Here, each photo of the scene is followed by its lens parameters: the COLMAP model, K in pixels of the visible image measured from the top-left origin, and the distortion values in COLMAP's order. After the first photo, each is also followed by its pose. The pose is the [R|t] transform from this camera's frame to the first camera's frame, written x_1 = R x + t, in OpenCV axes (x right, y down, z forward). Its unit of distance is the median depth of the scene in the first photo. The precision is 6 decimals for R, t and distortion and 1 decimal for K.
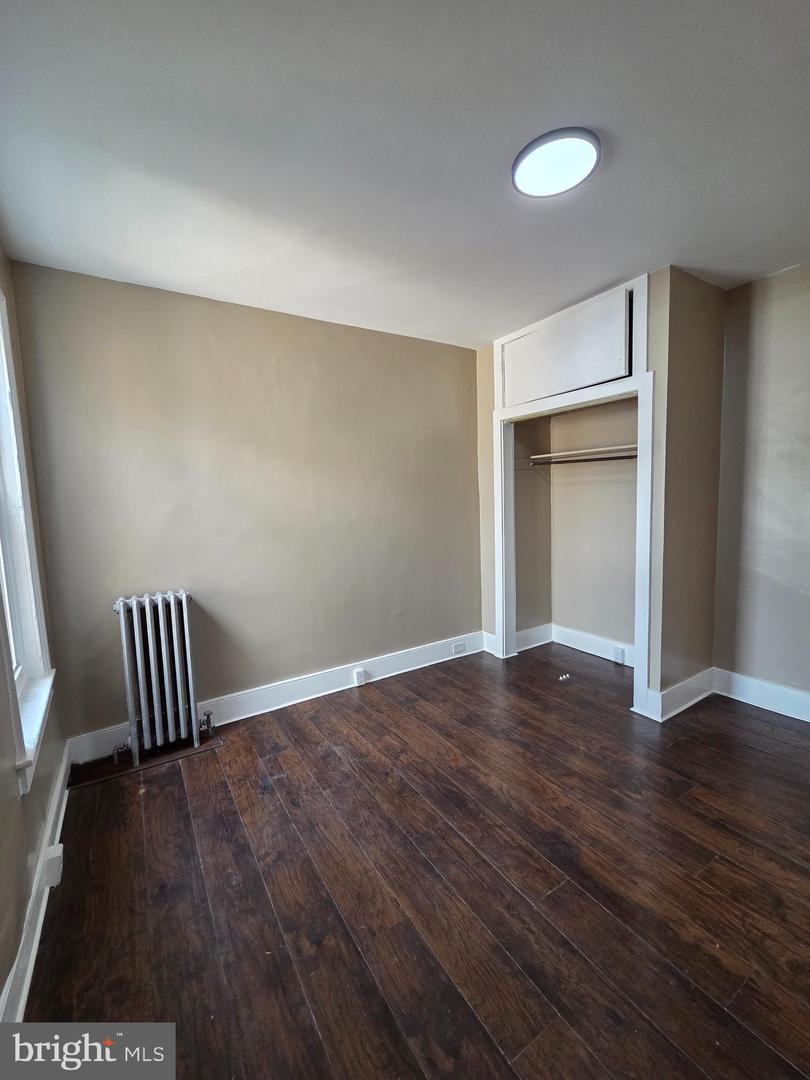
lens RADIAL K [[444.8, 0, 407.1], [0, 444.8, 540.4], [0, 0, 1]] dist [0.012510, 0.000208]
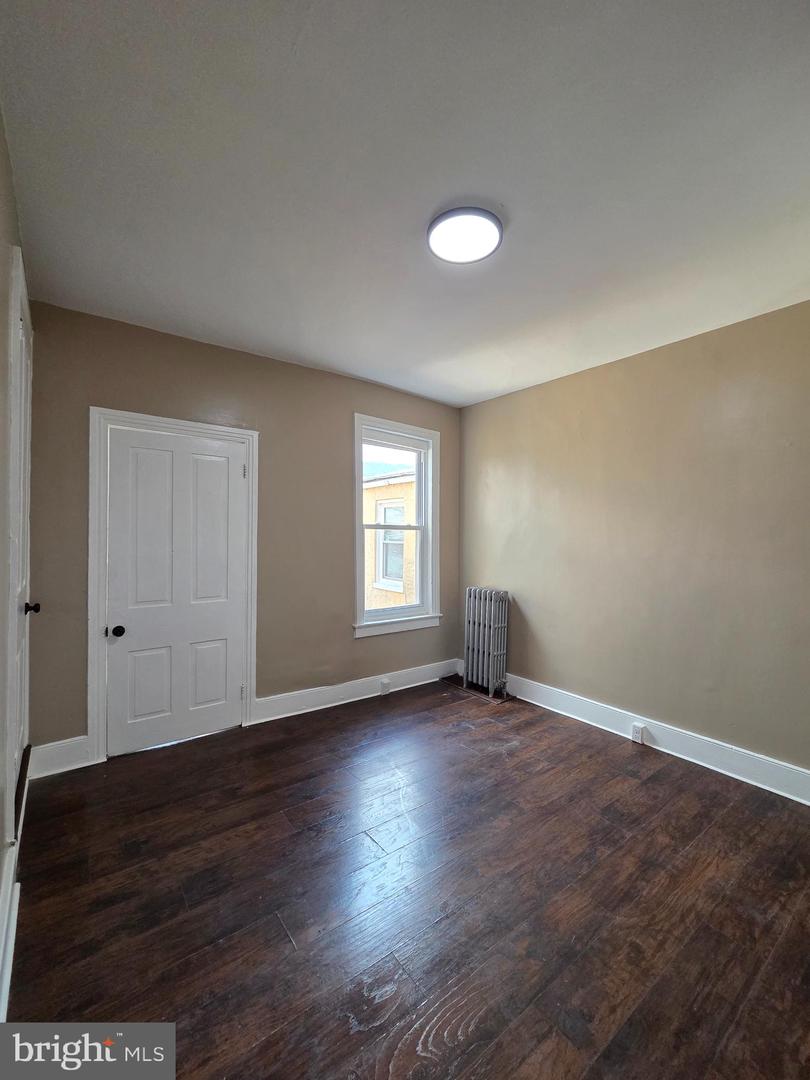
lens RADIAL K [[444.8, 0, 406.7], [0, 444.8, 541.8], [0, 0, 1]] dist [0.012510, 0.000208]
pose [[0.082842, 0.048497, -0.995382, 0.900383], [-0.110467, 0.993107, 0.039192, -0.072934], [0.990421, 0.106711, 0.087628, 0.512587]]
